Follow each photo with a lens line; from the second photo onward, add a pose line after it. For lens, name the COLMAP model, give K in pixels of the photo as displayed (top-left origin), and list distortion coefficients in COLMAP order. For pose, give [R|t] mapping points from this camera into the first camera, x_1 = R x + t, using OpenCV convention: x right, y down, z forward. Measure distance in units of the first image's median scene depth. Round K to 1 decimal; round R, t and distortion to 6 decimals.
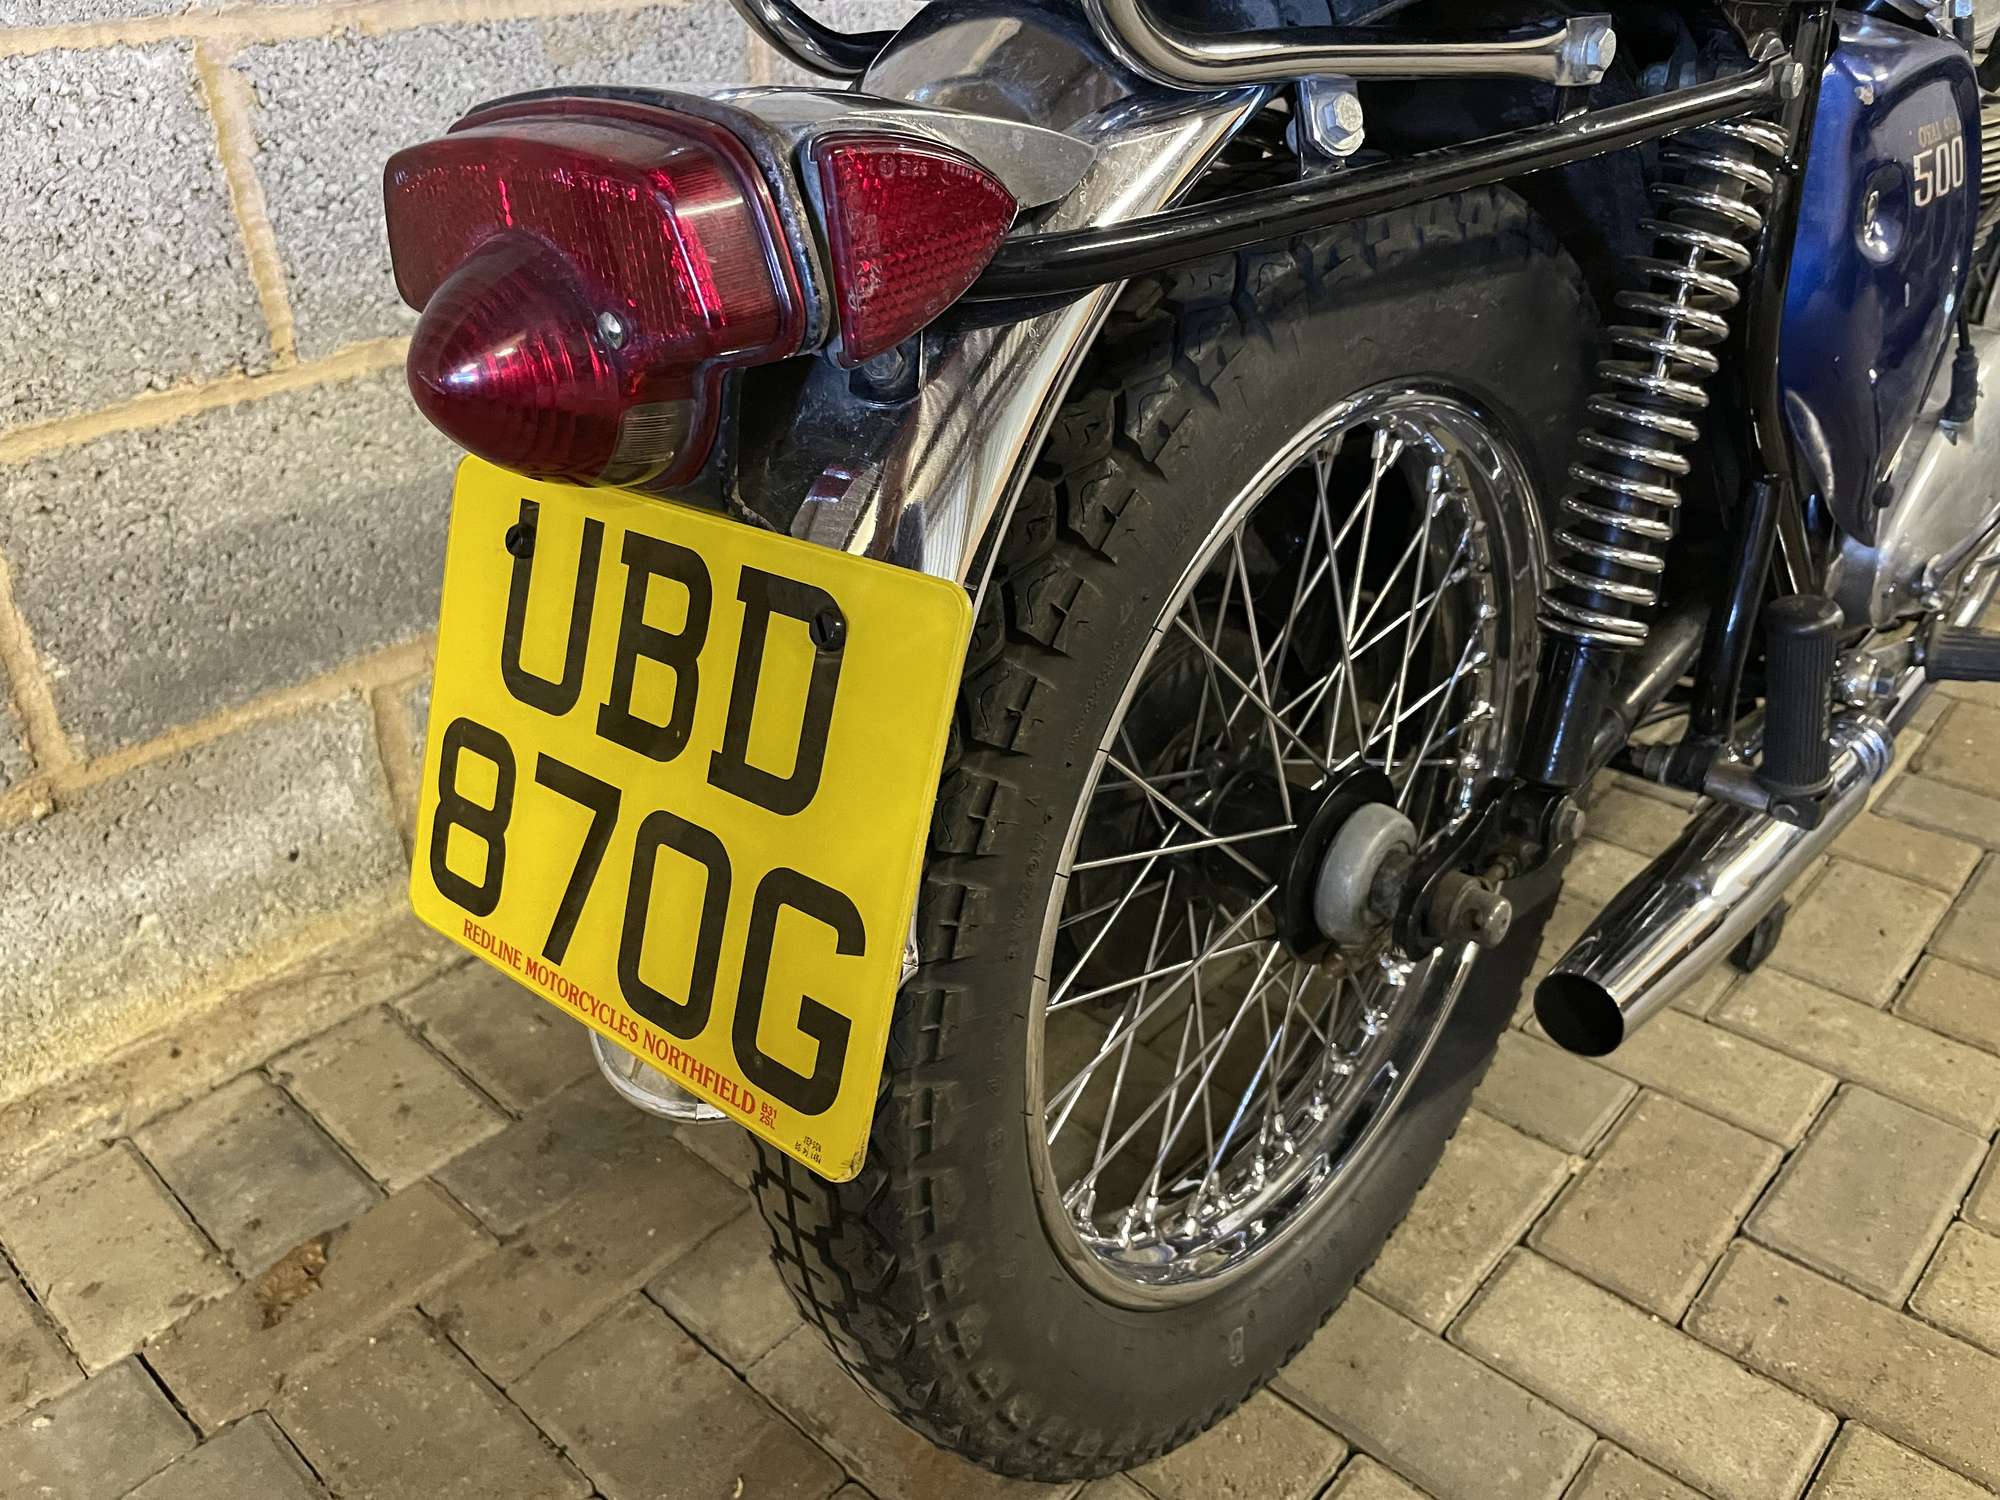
lens RADIAL K [[1533.6, 0, 996.8], [0, 1533.6, 753.7], [0, 0, 1]] dist [0.085381, -0.126915]
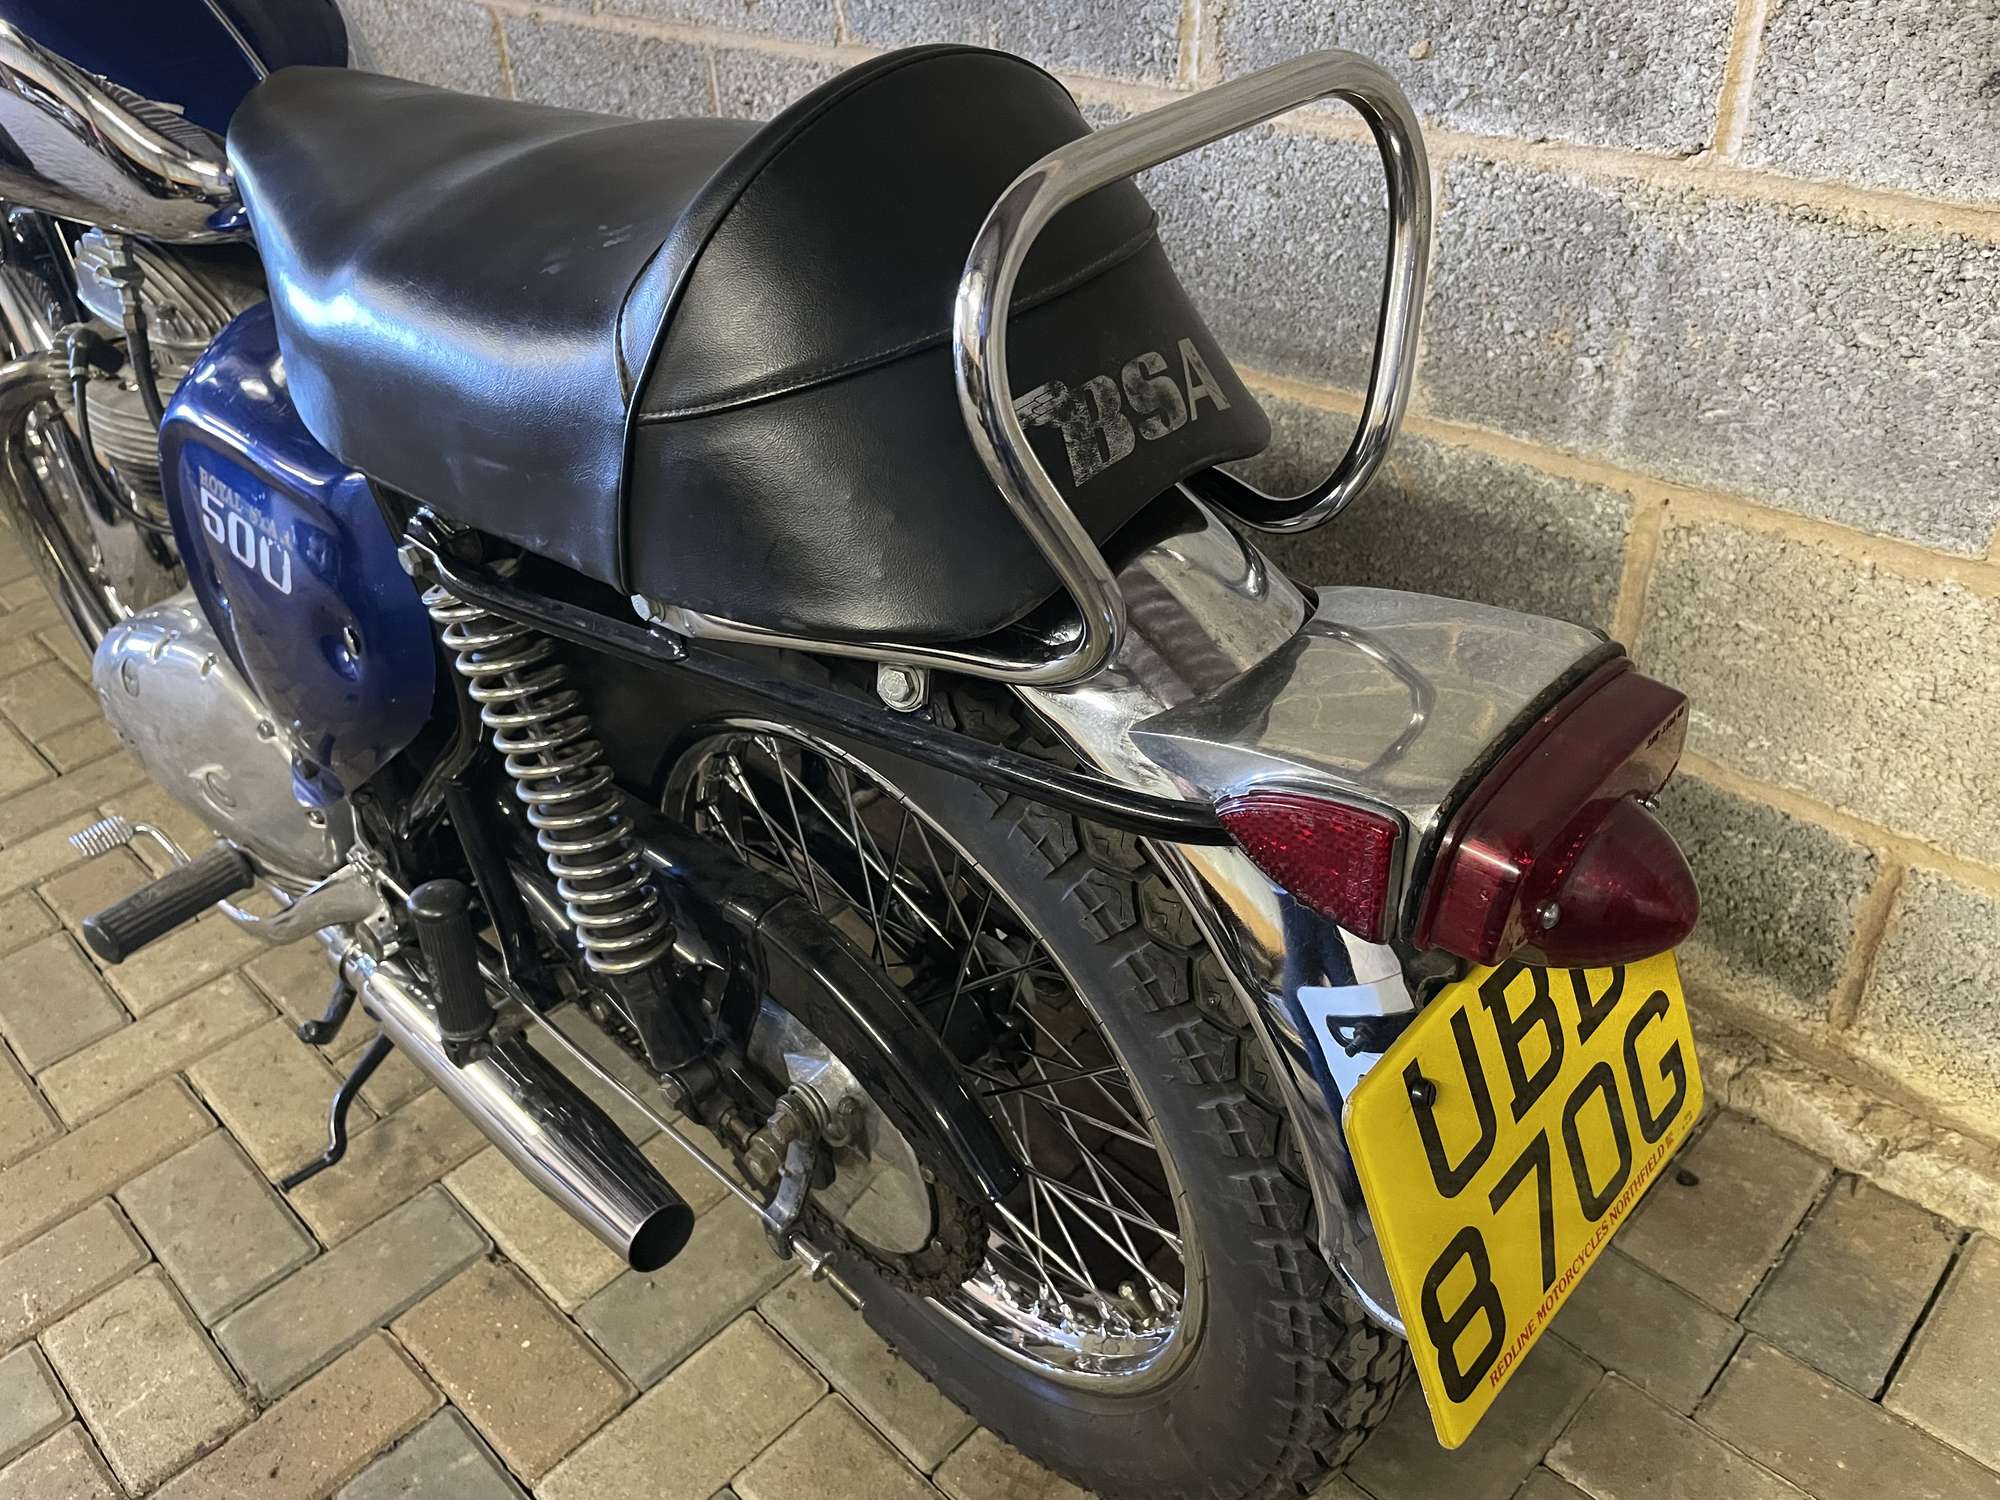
lens RADIAL K [[1533.6, 0, 970.4], [0, 1533.6, 756.7], [0, 0, 1]] dist [0.085381, -0.126915]
pose [[-0.045636, 0.599188, -0.799307, 1.622785], [-0.435580, 0.708135, 0.555711, -1.130190], [0.898992, 0.373523, 0.228678, 1.409482]]
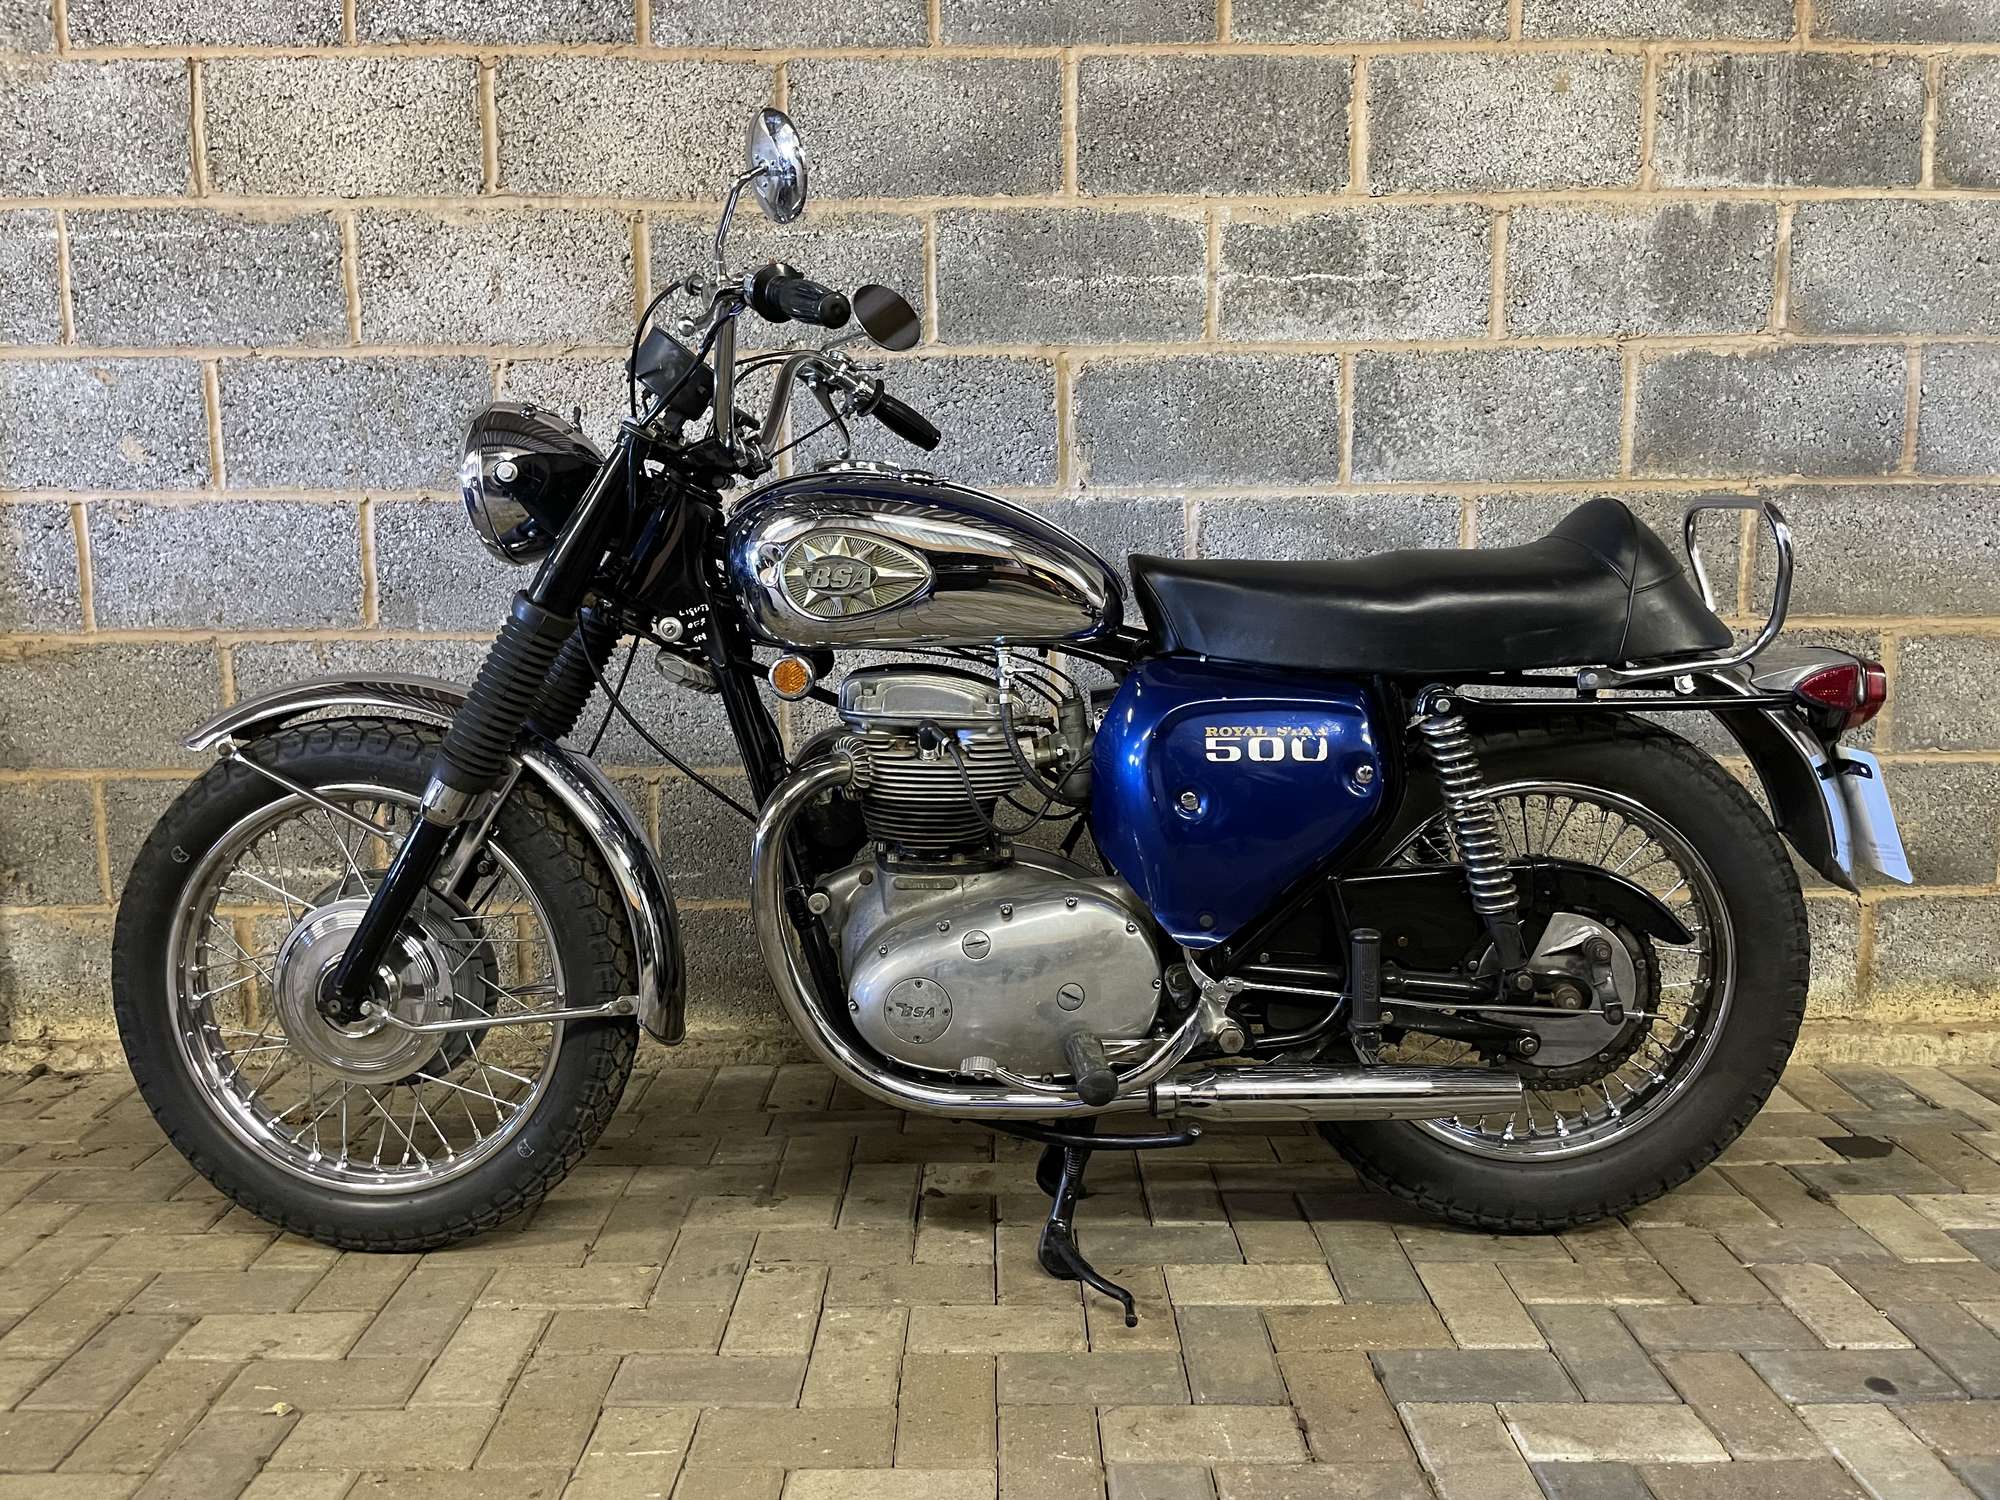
lens RADIAL K [[1533.6, 0, 1004.4], [0, 1533.6, 731.8], [0, 0, 1]] dist [0.085381, -0.126915]
pose [[0.677596, 0.117558, -0.725978, 1.874385], [-0.370410, 0.907346, -0.198797, -0.116930], [0.635343, 0.403613, 0.658359, -0.102762]]
